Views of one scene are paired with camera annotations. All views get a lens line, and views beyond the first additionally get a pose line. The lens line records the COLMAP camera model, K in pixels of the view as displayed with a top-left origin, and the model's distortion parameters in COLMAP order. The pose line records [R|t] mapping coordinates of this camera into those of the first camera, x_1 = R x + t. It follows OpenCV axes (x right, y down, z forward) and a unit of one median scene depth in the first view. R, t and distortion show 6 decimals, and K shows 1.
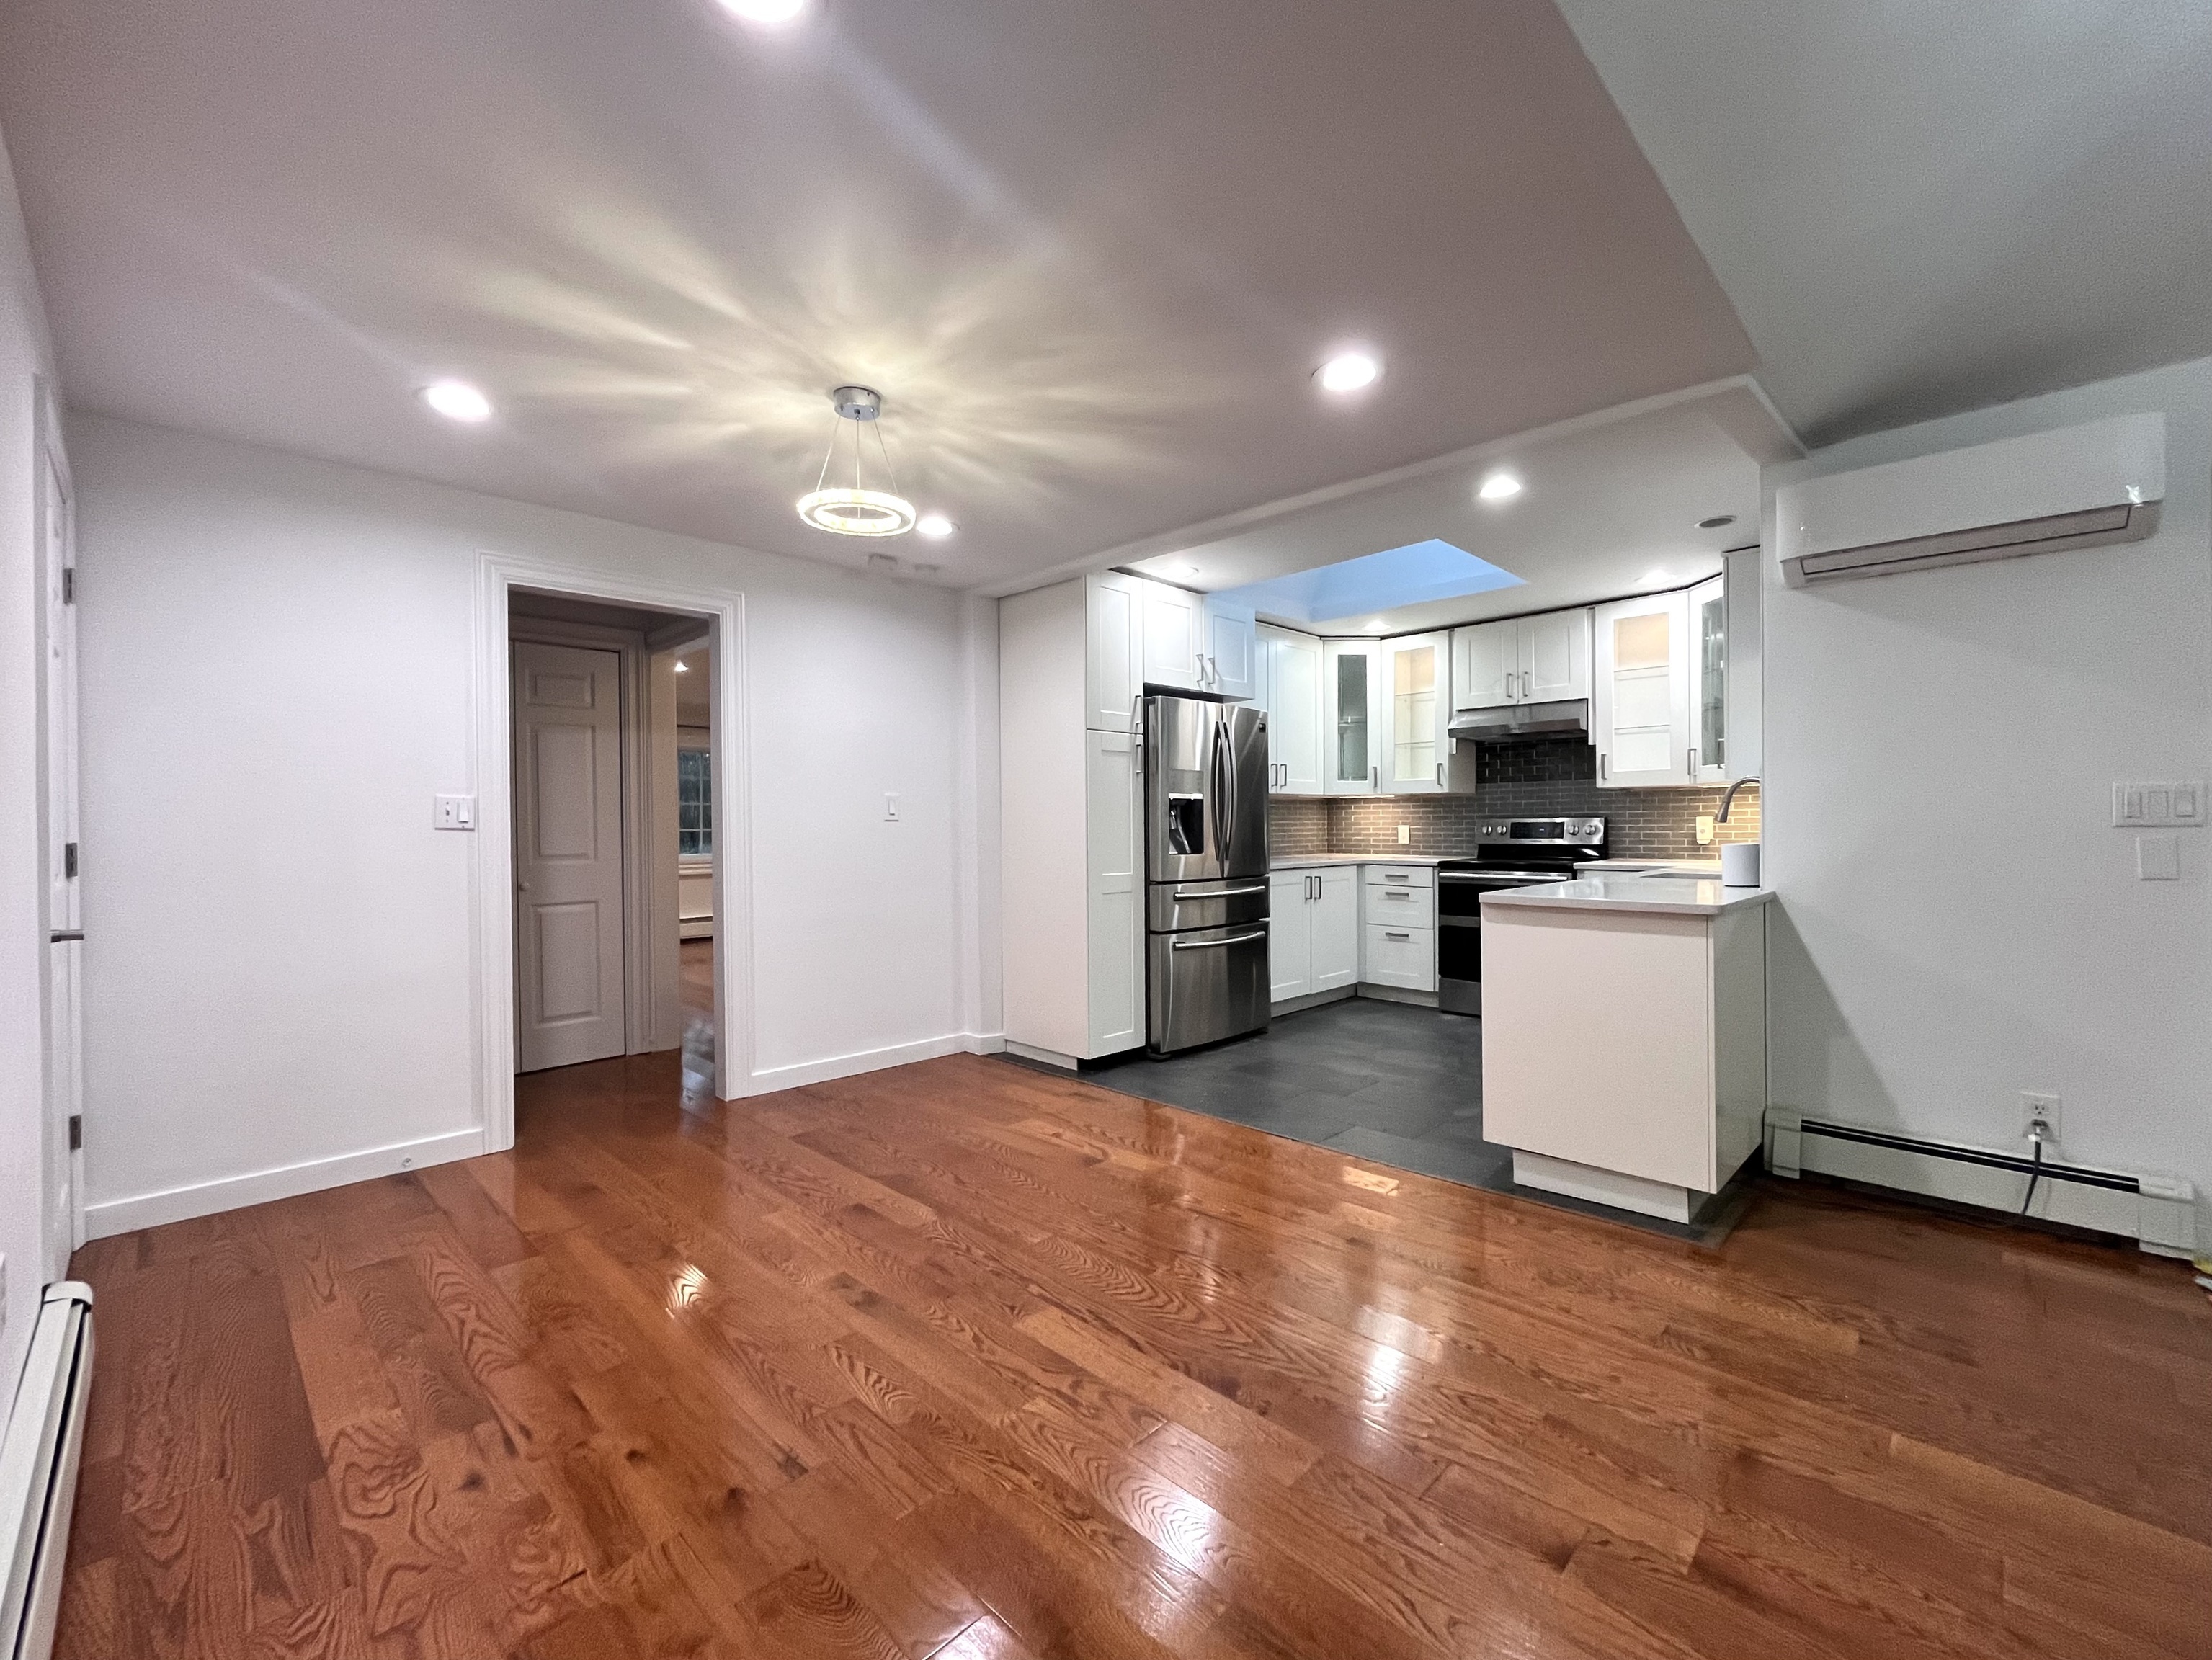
lens RADIAL K [[934.3, 0, 1114.8], [0, 934.3, 831.0], [0, 0, 1]] dist [0.002128, 0.000251]
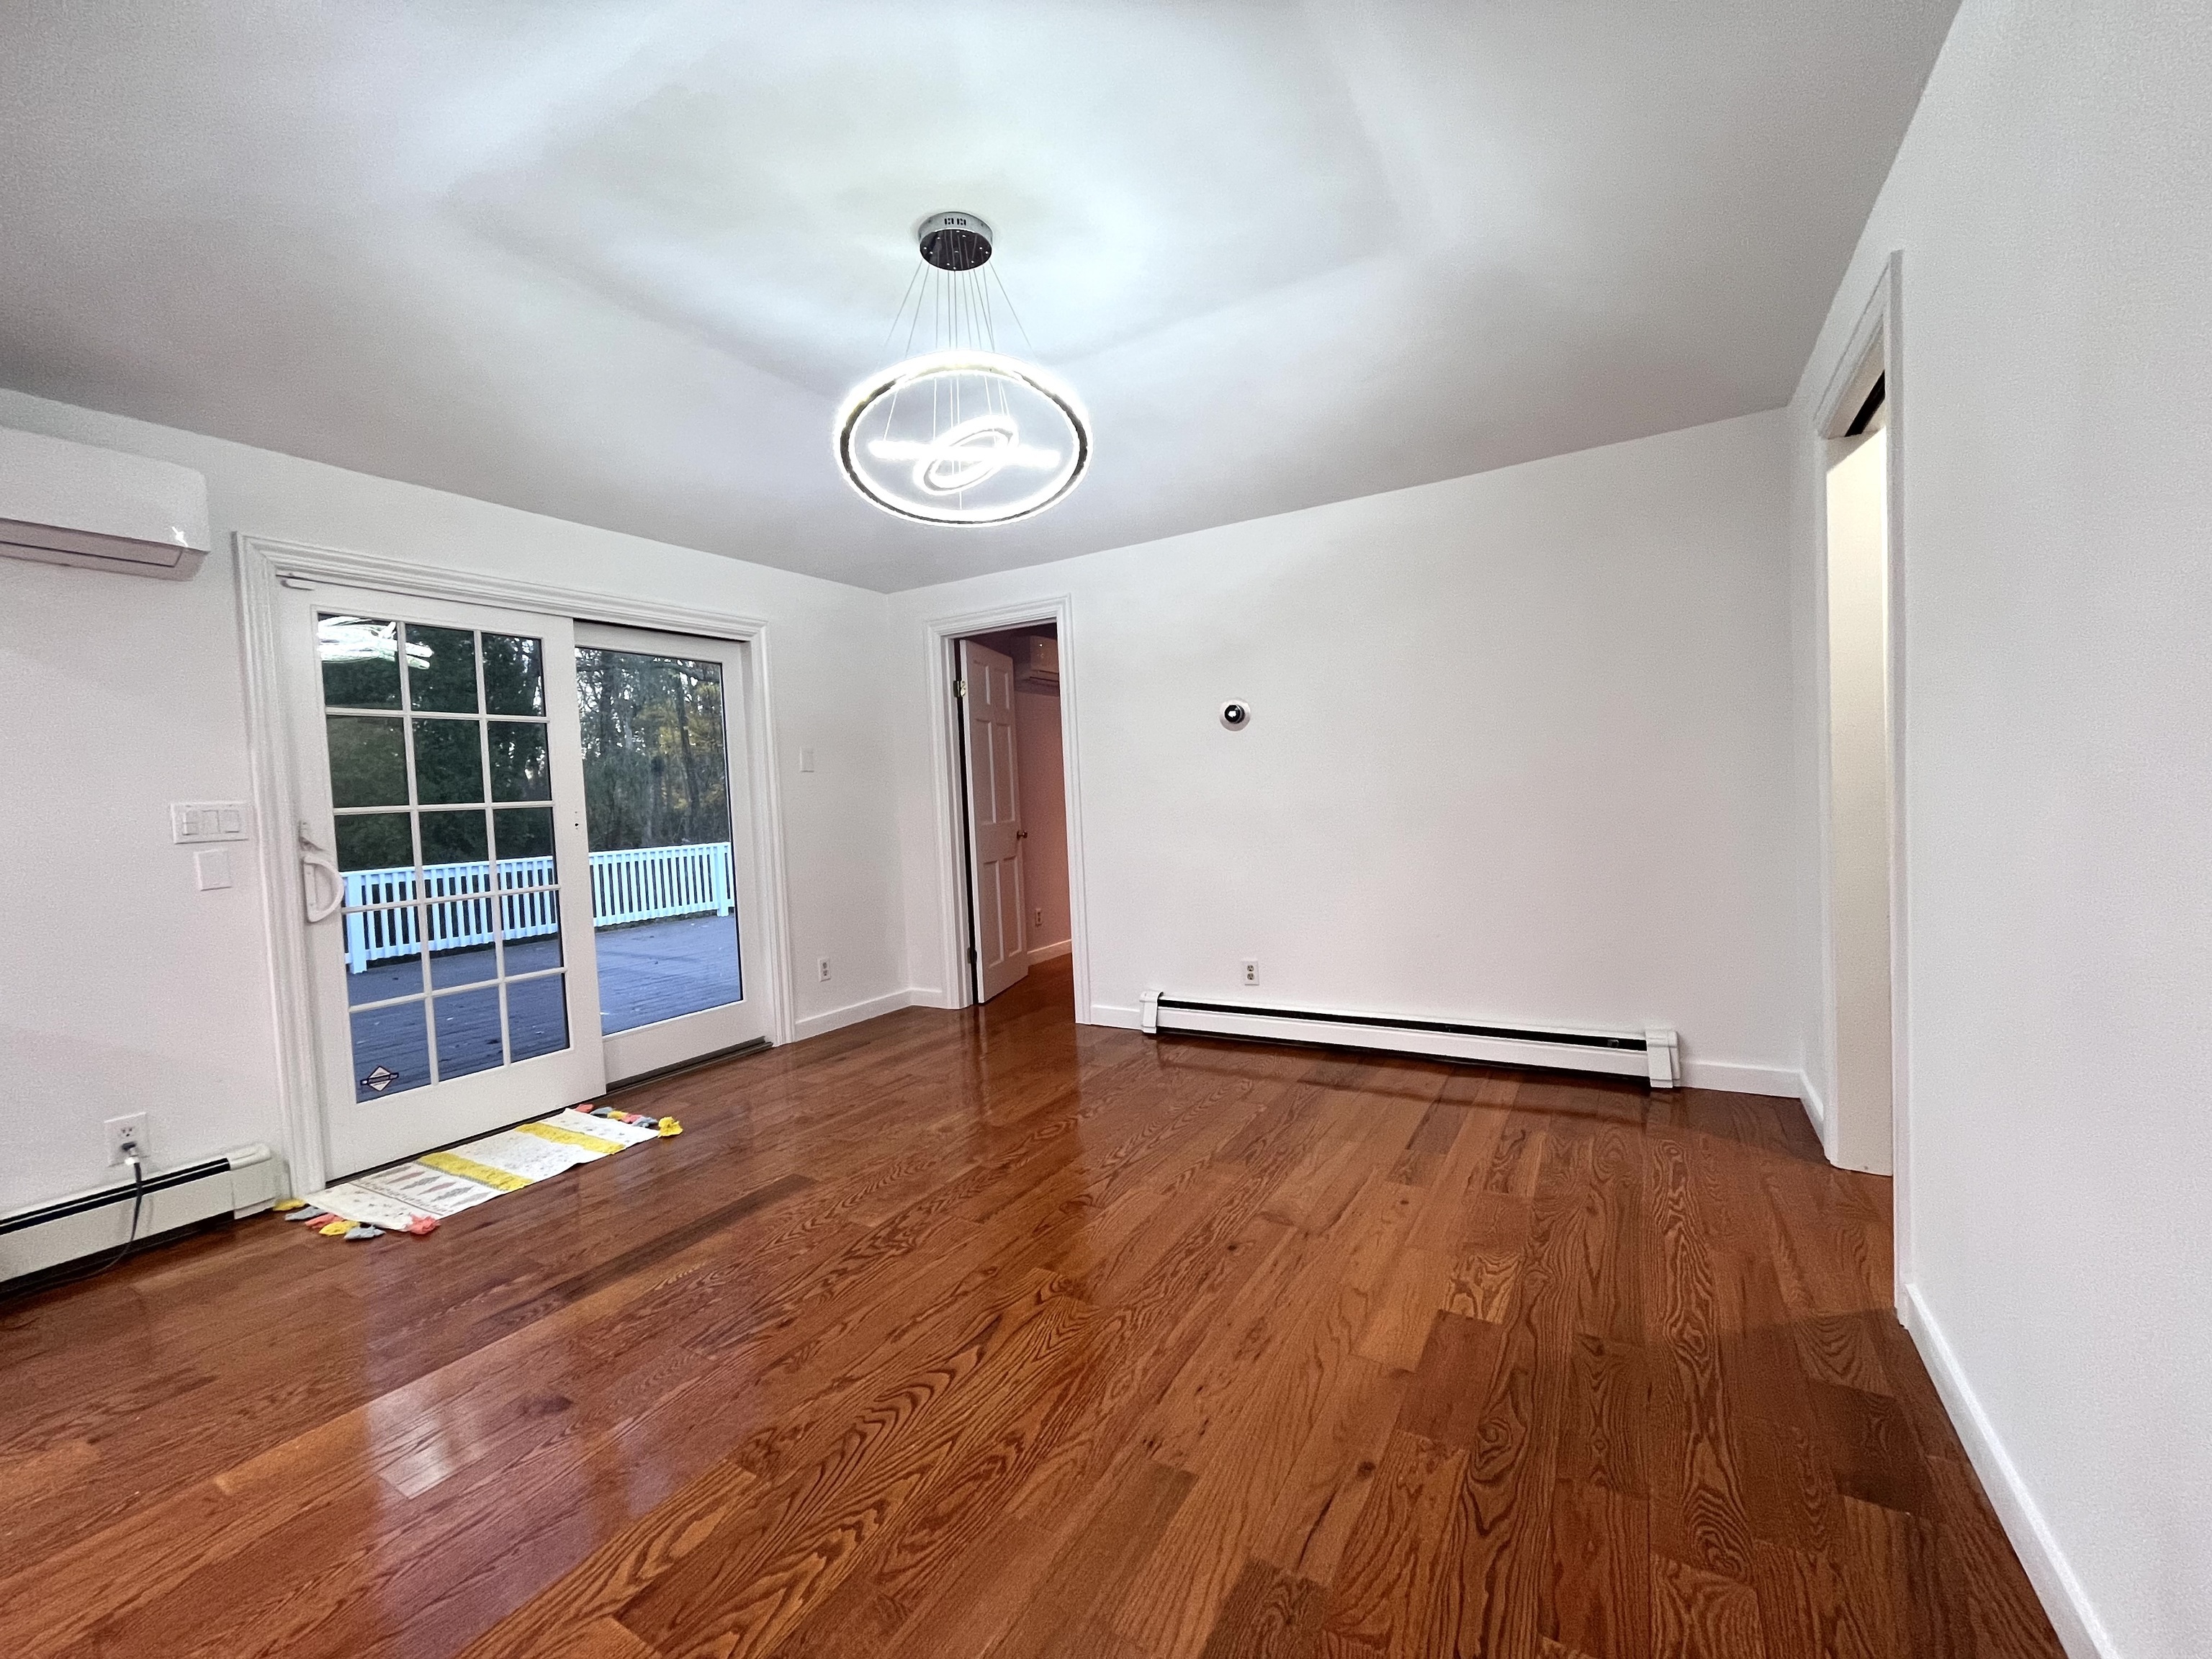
lens RADIAL K [[891.6, 0, 1106.0], [0, 891.6, 829.5], [0, 0, 1]] dist [-0.001295, -0.000251]
pose [[-0.230732, -0.019627, 0.972819, -0.091954], [0.053112, 0.998052, 0.032733, 0.001090], [-0.971567, 0.059221, -0.229240, 0.108020]]
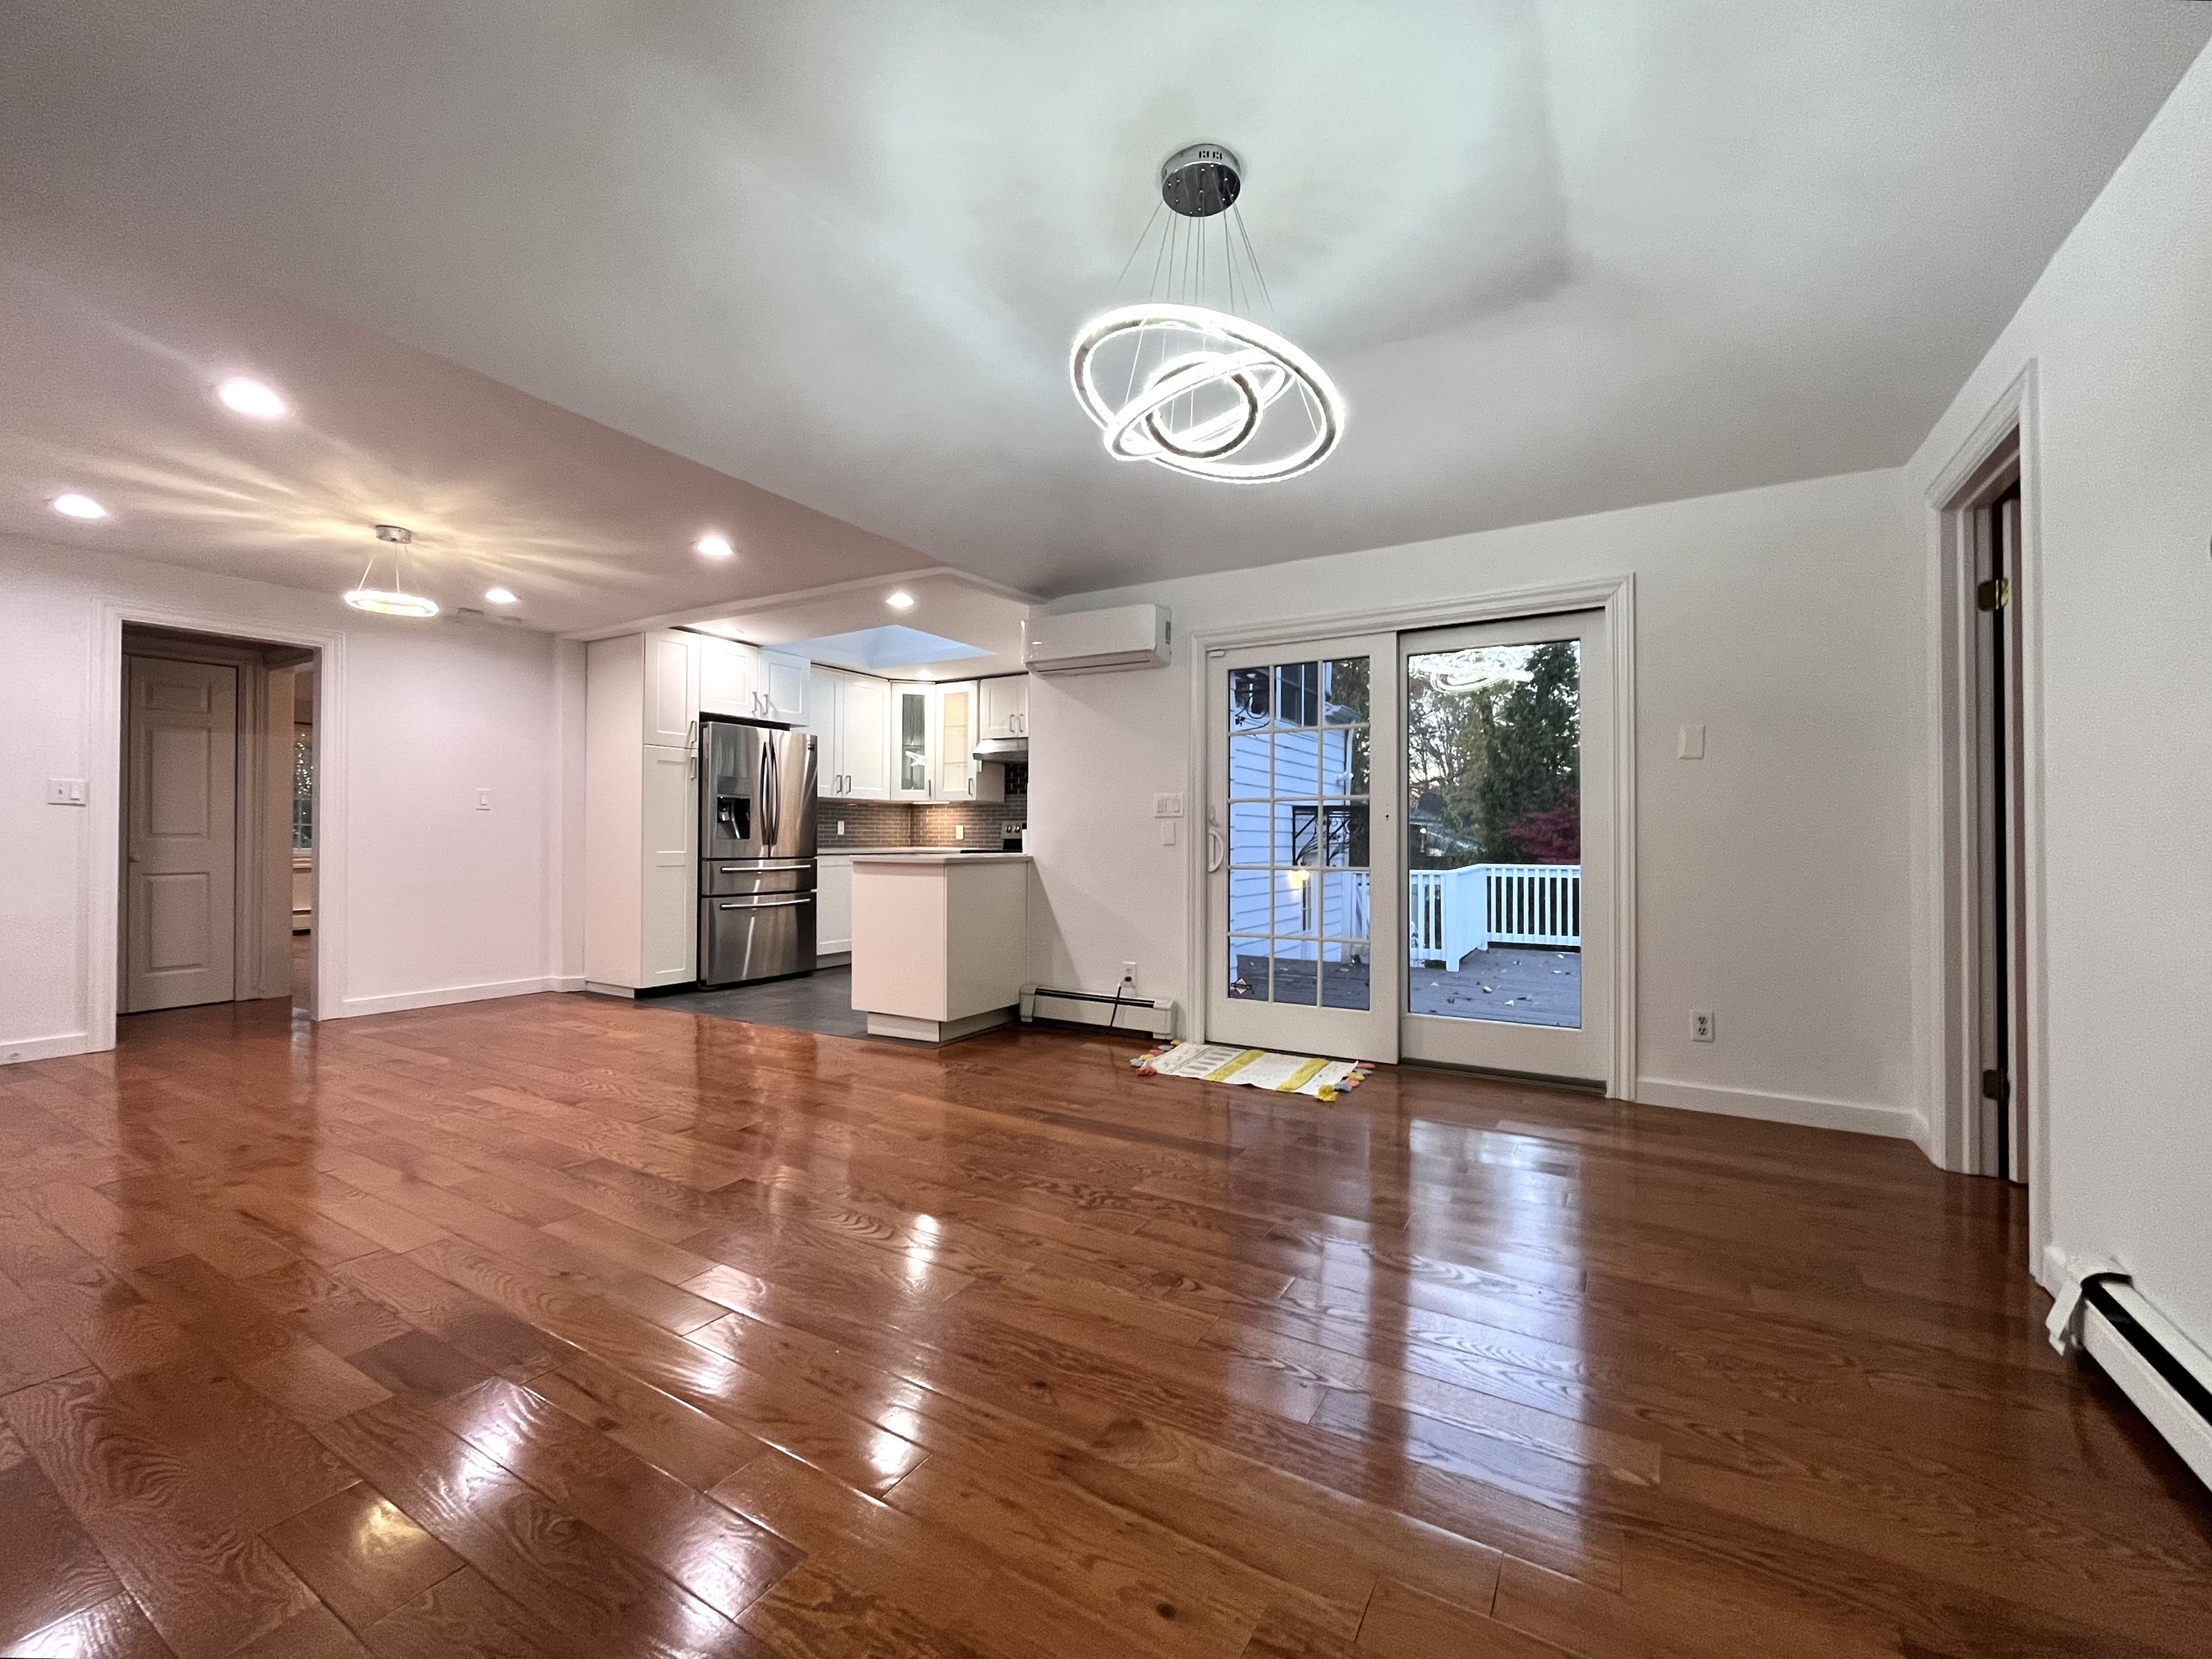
lens RADIAL K [[913.7, 0, 1111.4], [0, 913.7, 829.4], [0, 0, 1]] dist [-0.002089, 0.000142]
pose [[0.970790, 0.014236, 0.239506, 0.294766], [-0.010205, 0.999785, -0.018062, 0.029608], [-0.239712, 0.015091, 0.970727, -0.423813]]
